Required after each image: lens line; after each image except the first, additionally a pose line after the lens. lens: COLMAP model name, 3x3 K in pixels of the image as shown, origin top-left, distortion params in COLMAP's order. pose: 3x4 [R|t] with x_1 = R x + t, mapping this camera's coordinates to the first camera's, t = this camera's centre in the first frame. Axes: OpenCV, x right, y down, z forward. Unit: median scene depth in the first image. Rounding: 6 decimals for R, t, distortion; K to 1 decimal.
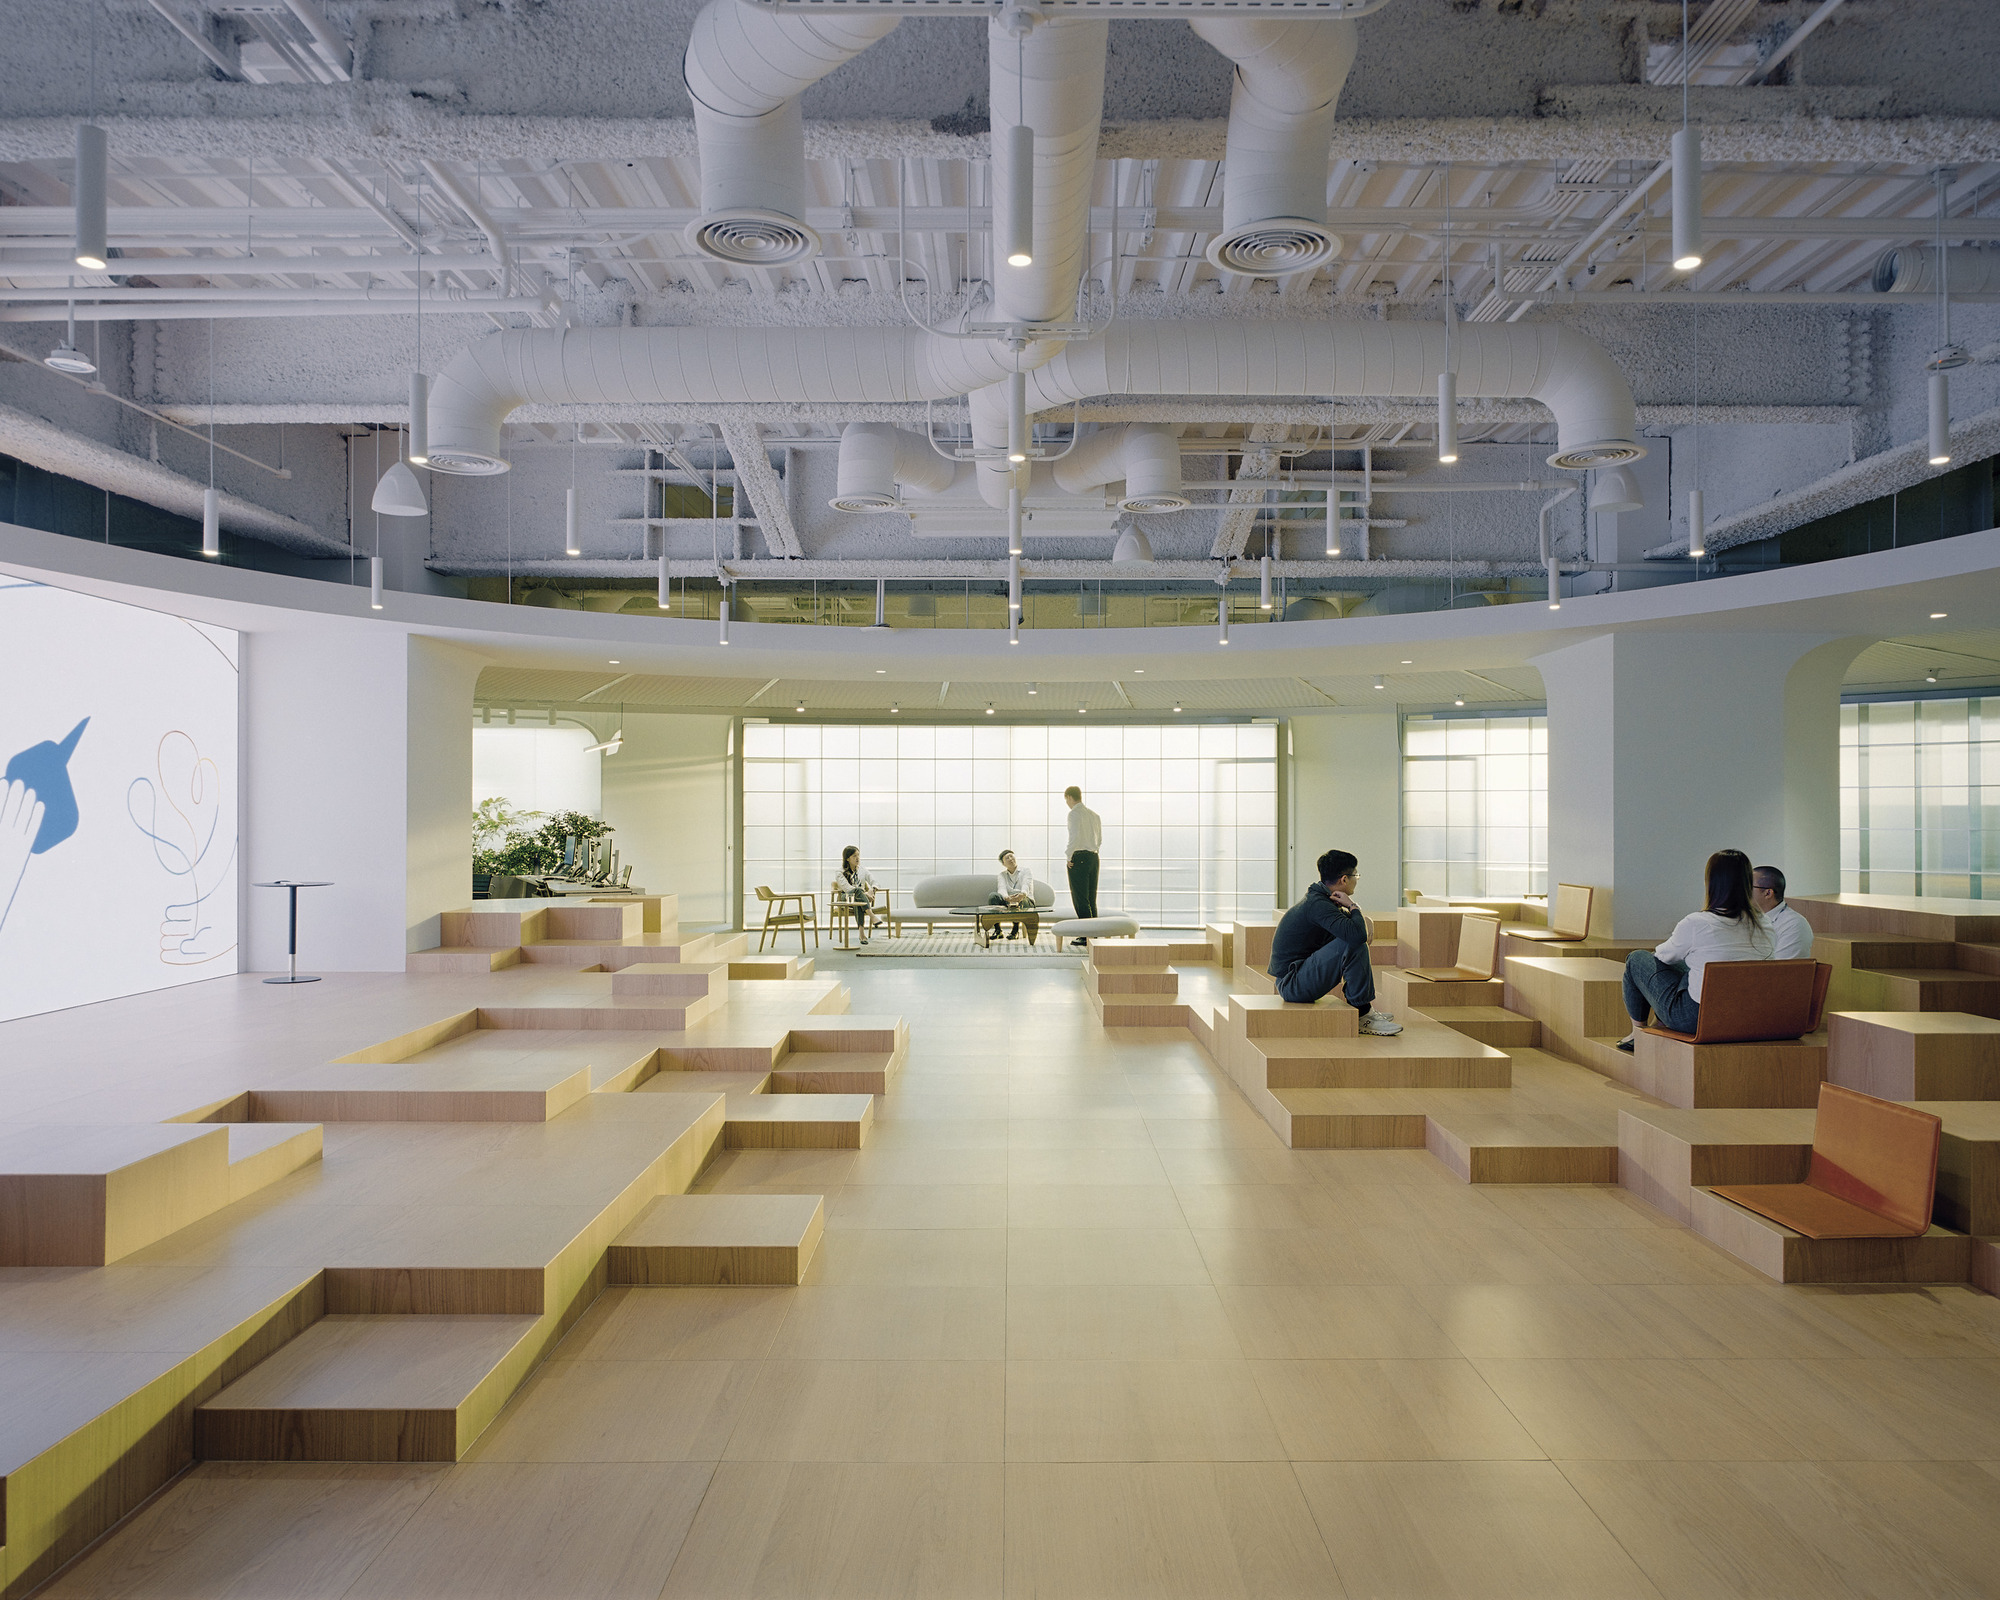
lens RADIAL K [[1455.4, 0, 1000.0], [0, 1455.4, 800.0], [0, 0, 1]] dist [0.003939, 0.000891]
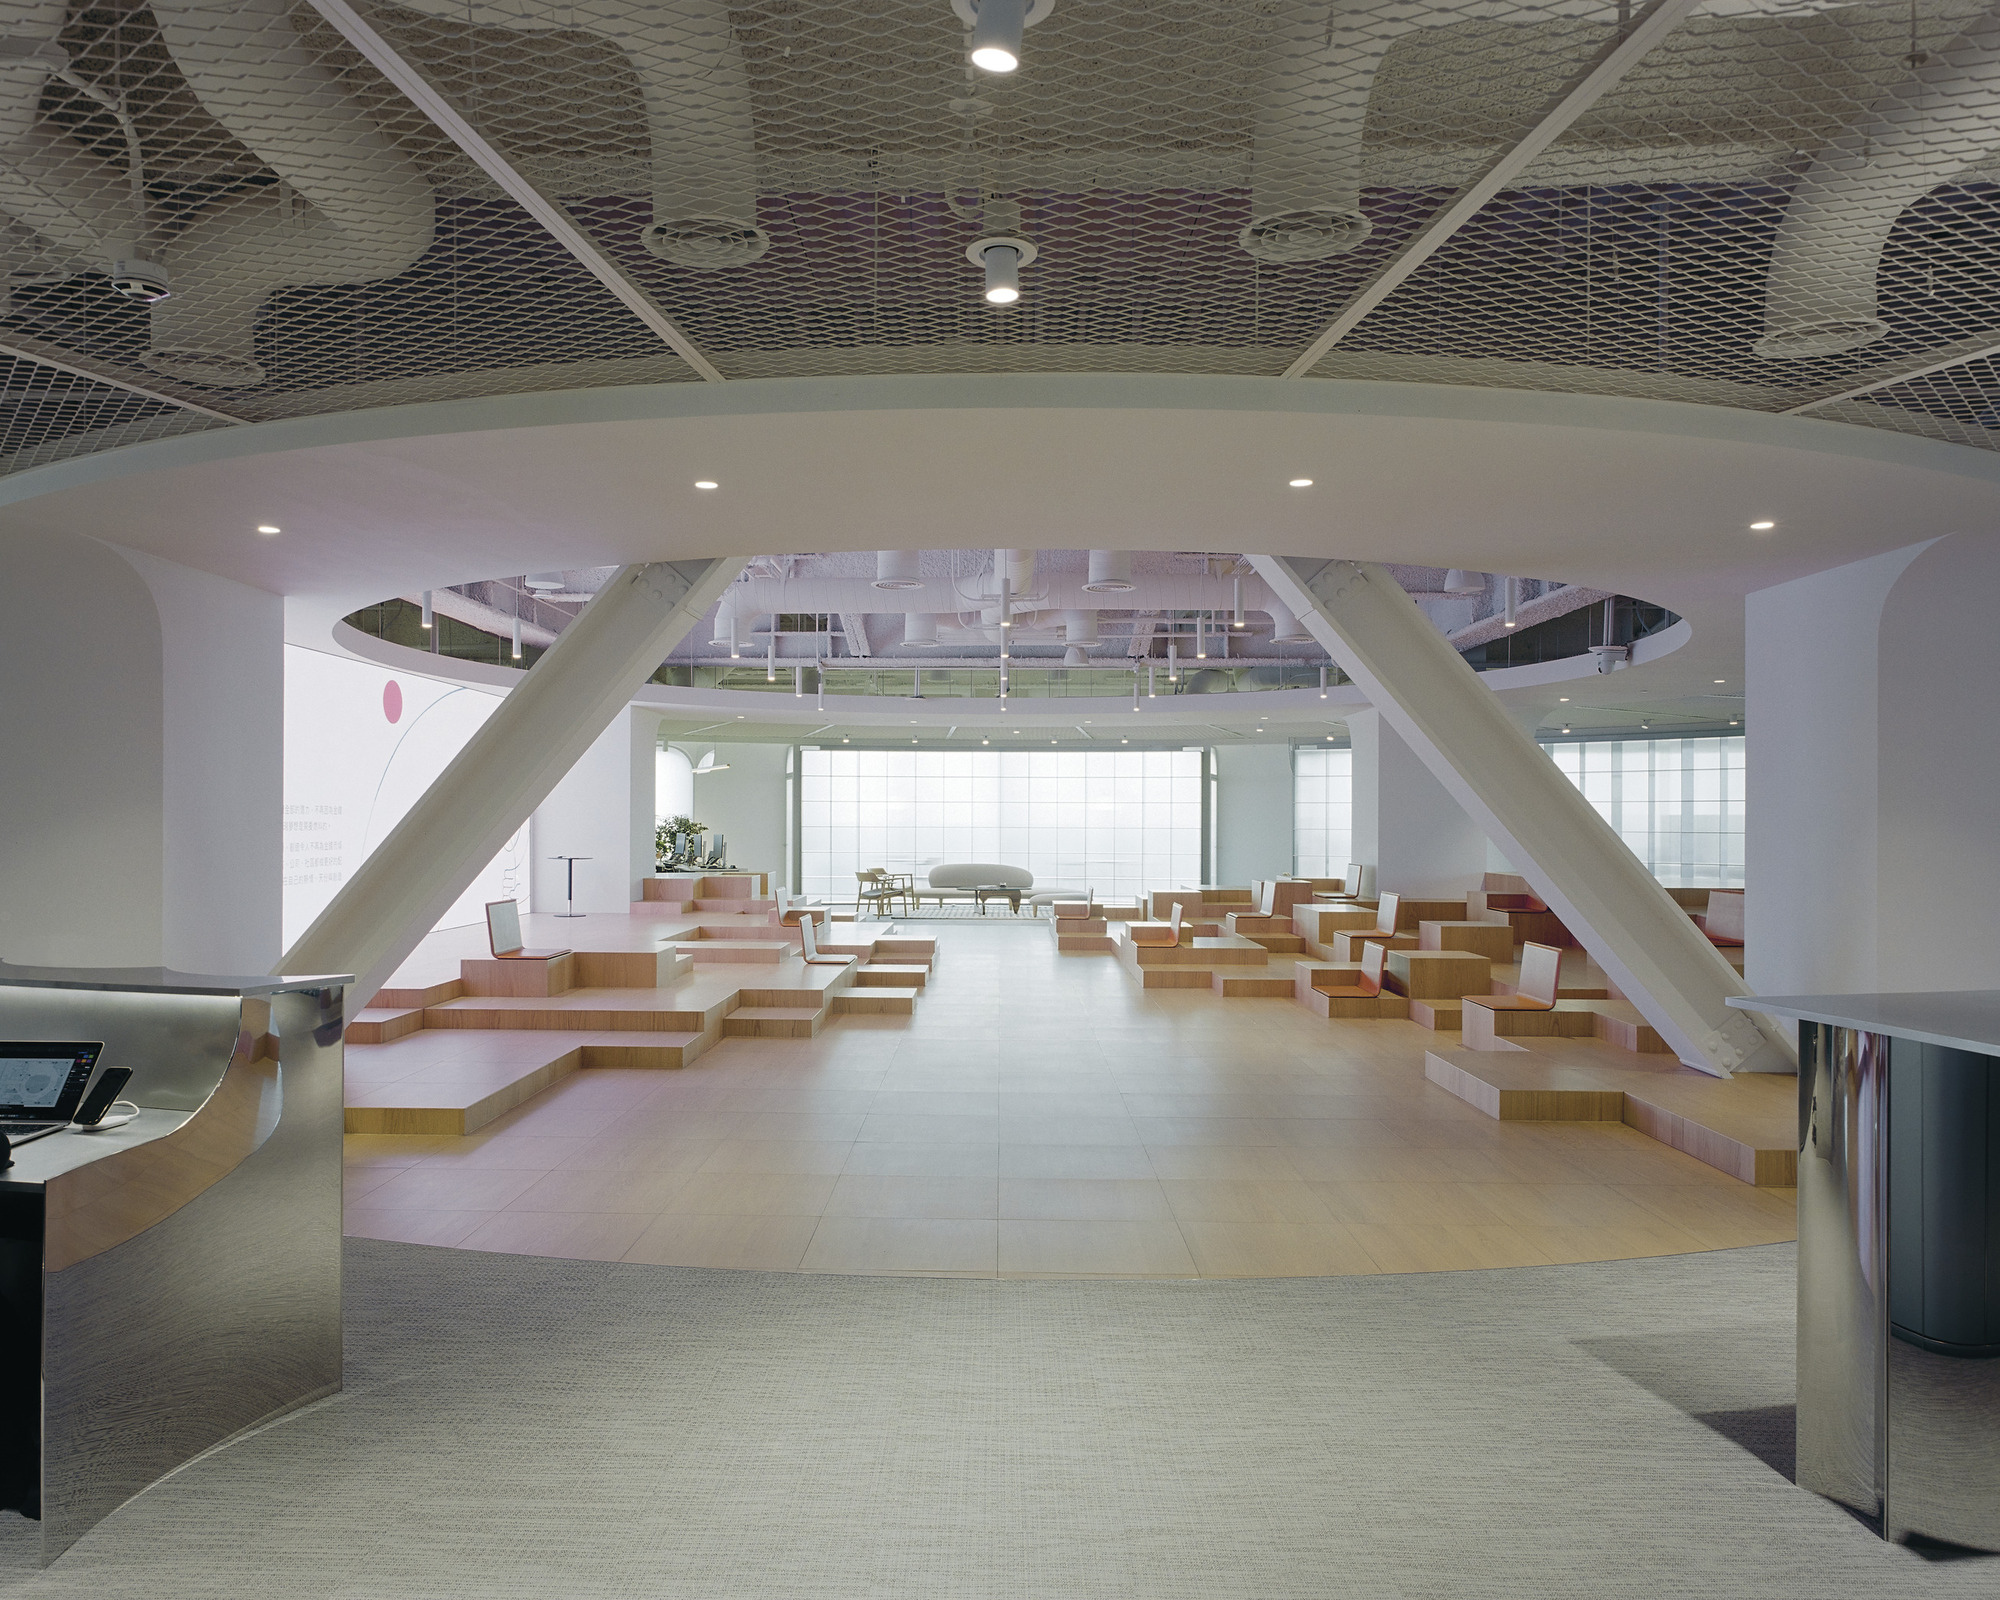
lens RADIAL K [[1561.2, 0, 1000.0], [0, 1561.2, 800.0], [0, 0, 1]] dist [-0.007284, -0.000999]
pose [[0.999964, 0.003622, 0.007716, -0.006793], [-0.003598, 0.999989, -0.003164, -0.004460], [-0.007728, 0.003136, 0.999965, -0.703241]]
